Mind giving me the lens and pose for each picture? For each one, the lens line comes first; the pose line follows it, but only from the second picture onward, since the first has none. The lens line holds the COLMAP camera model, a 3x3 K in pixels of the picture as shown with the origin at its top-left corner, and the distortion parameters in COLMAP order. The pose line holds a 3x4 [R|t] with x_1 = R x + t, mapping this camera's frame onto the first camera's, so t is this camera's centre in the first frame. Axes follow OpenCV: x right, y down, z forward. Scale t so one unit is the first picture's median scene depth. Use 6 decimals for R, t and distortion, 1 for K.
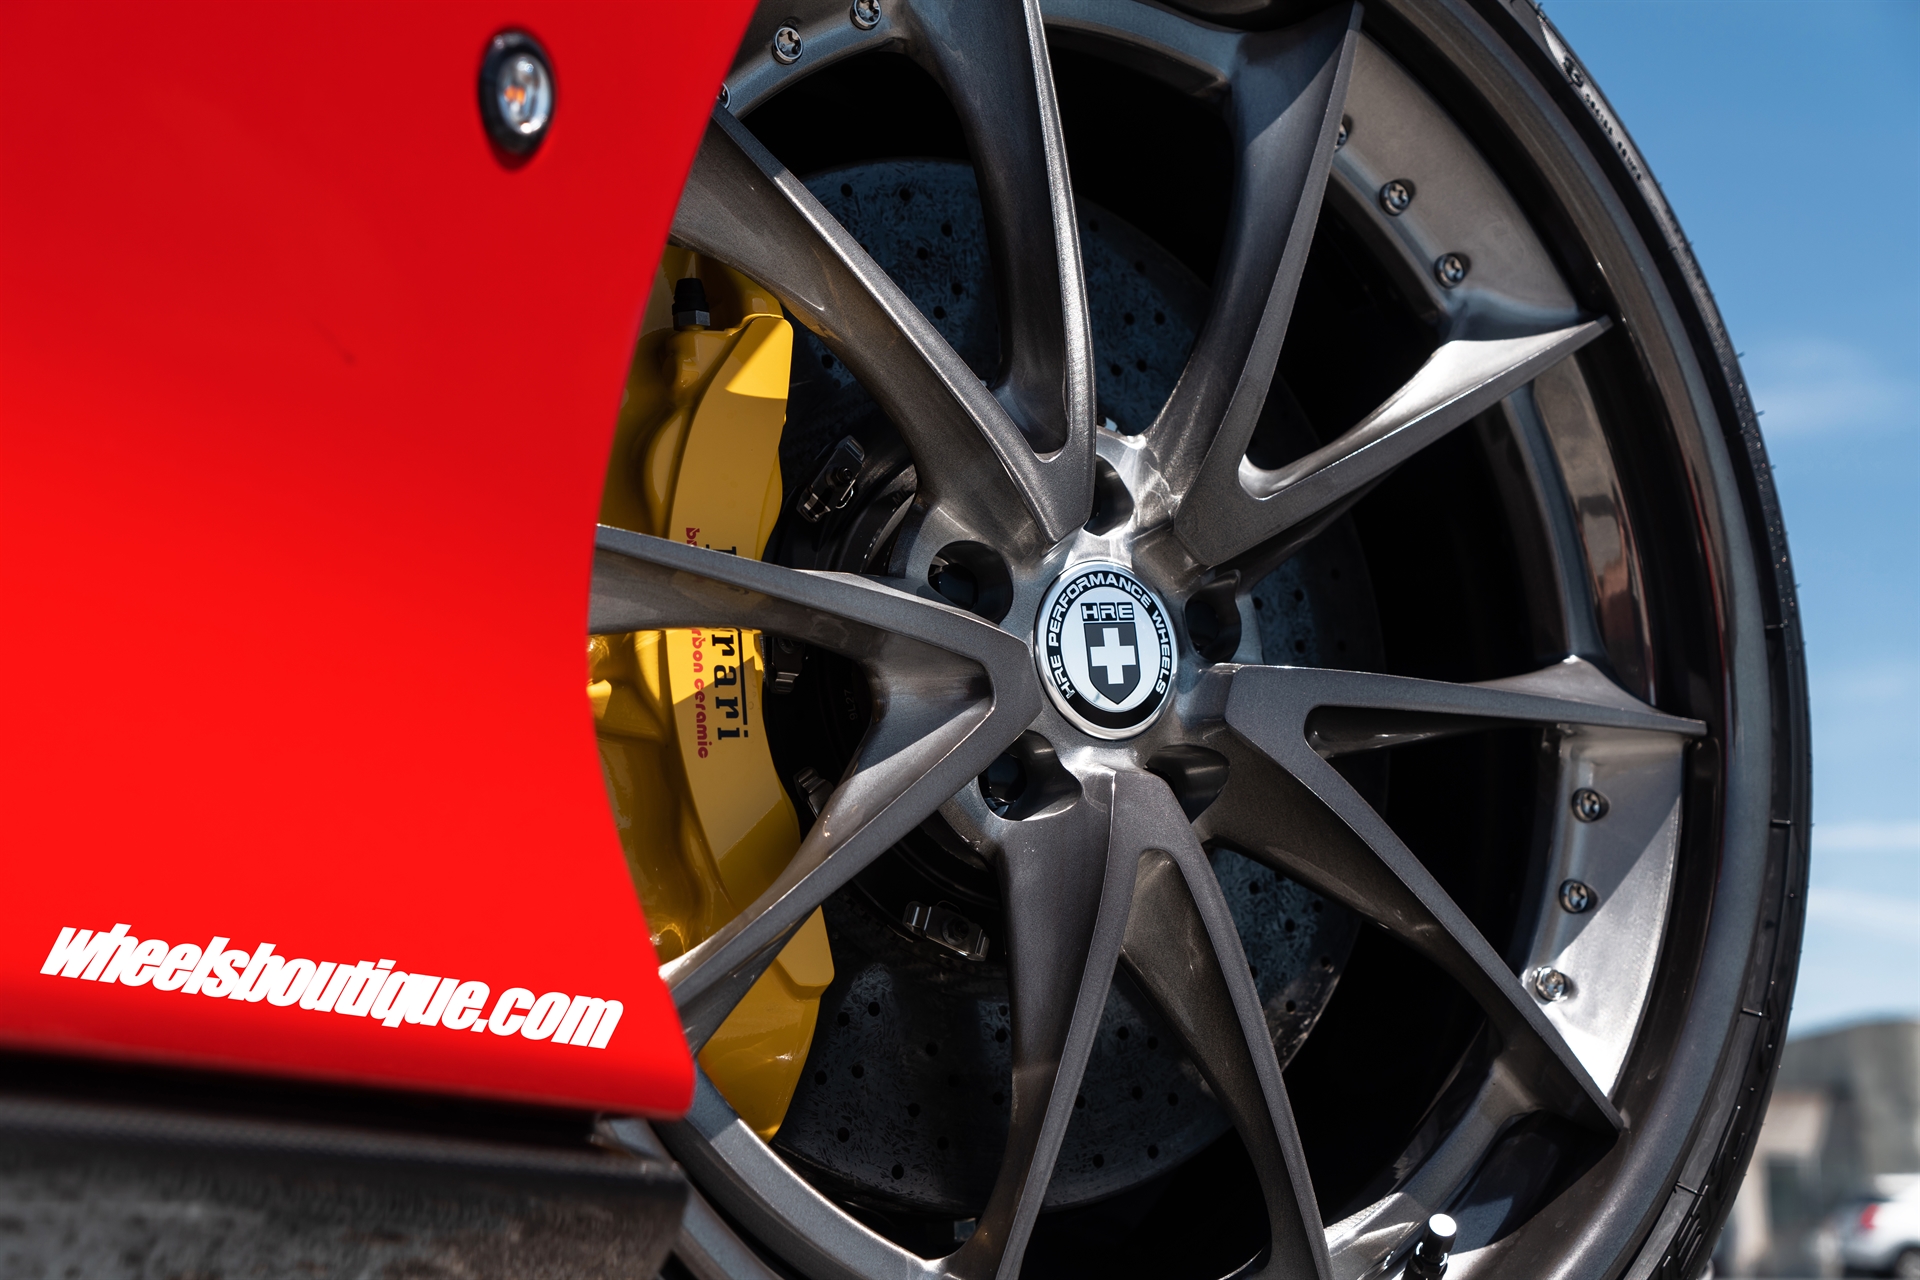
lens RADIAL K [[3226.9, 0, 960.0], [0, 3226.9, 640.0], [0, 0, 1]] dist [0.071543, 0.001049]
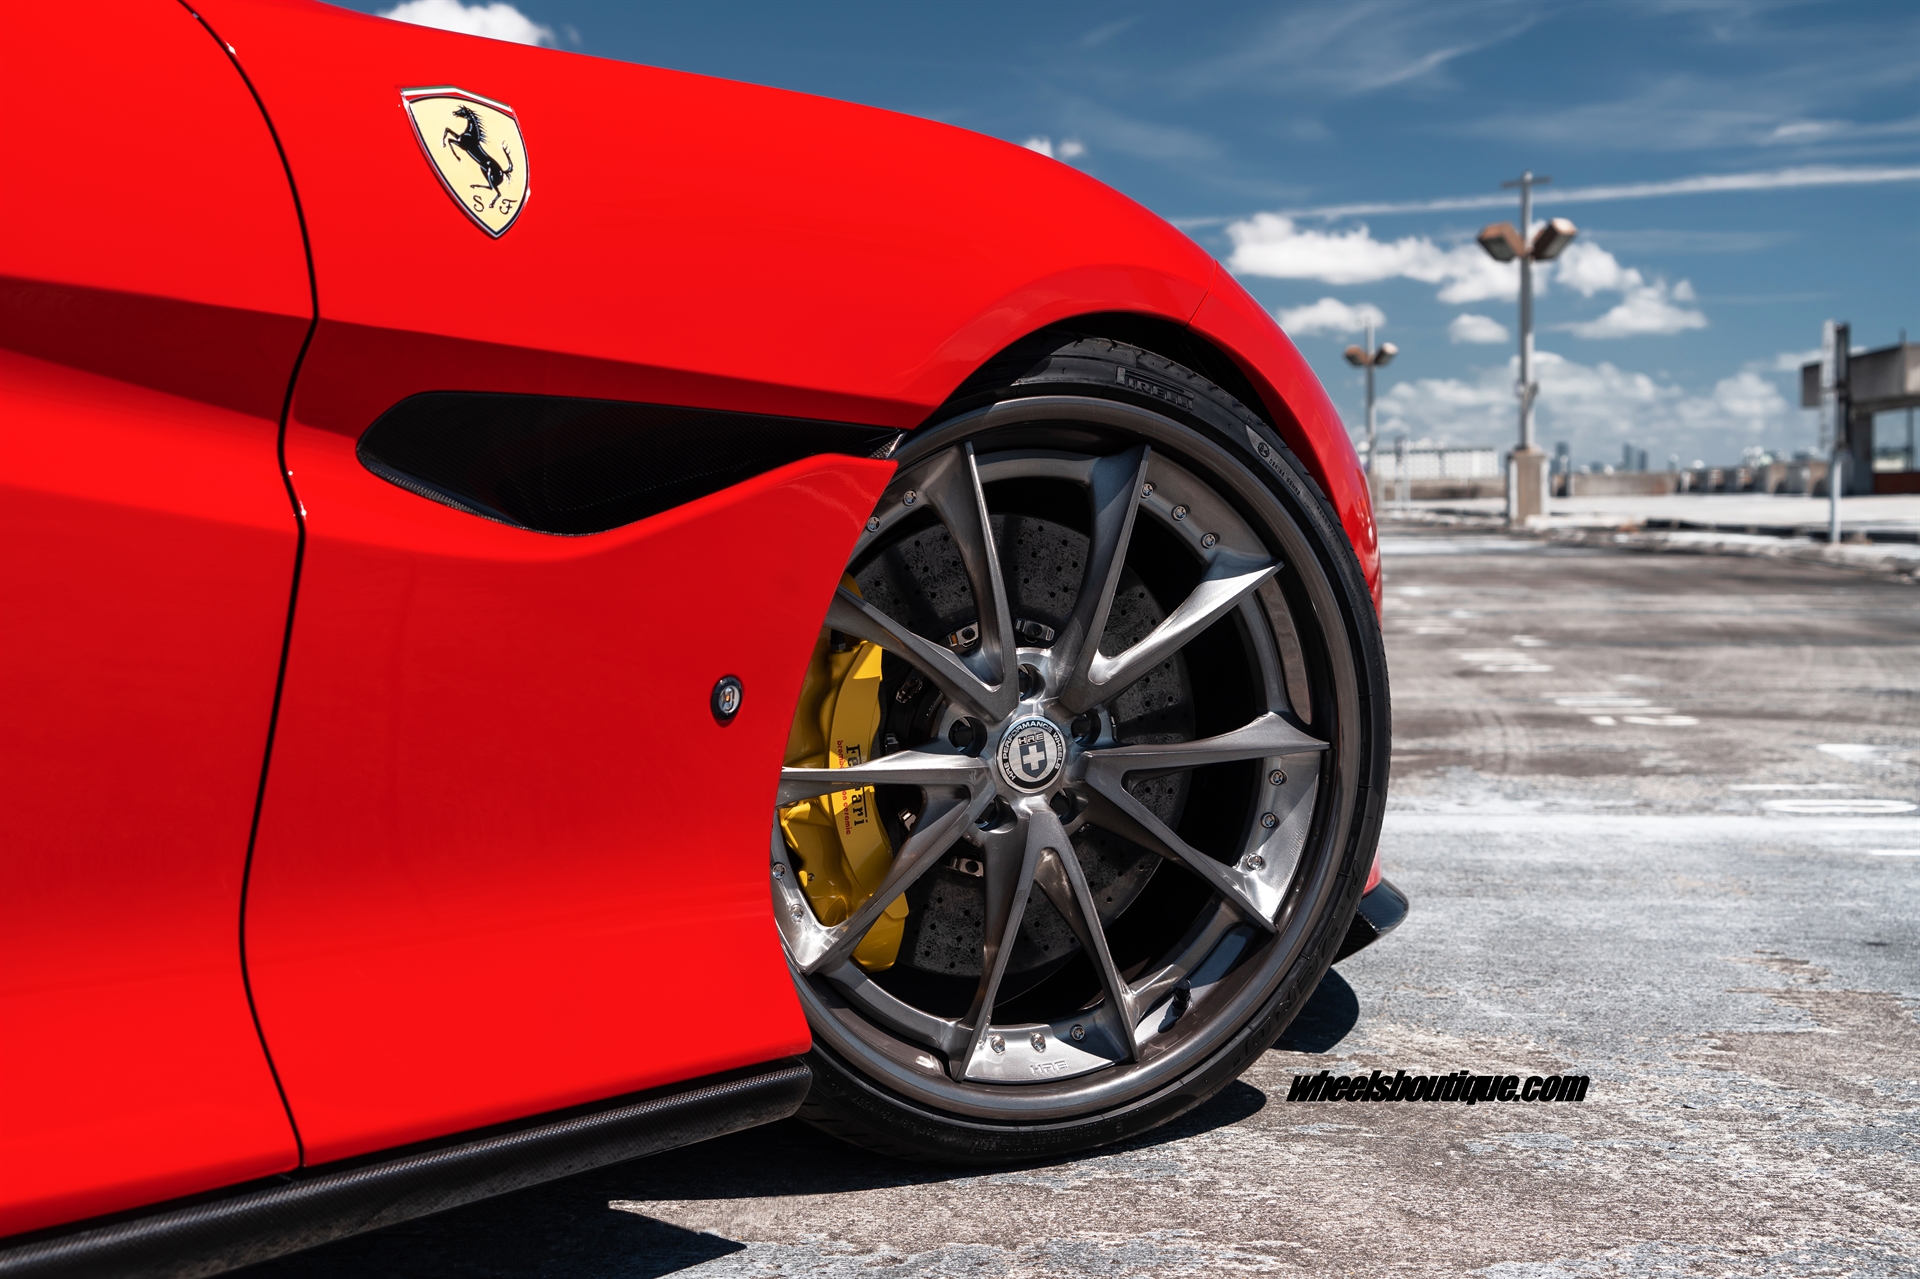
lens RADIAL K [[2723.7, 0, 960.0], [0, 2723.7, 639.5], [0, 0, 1]] dist [0.076927, -0.092850]
pose [[0.982529, -0.001512, -0.186103, 0.360544], [0.057116, 0.954162, 0.293791, -0.655571], [0.177128, -0.299287, 0.937578, -0.821415]]
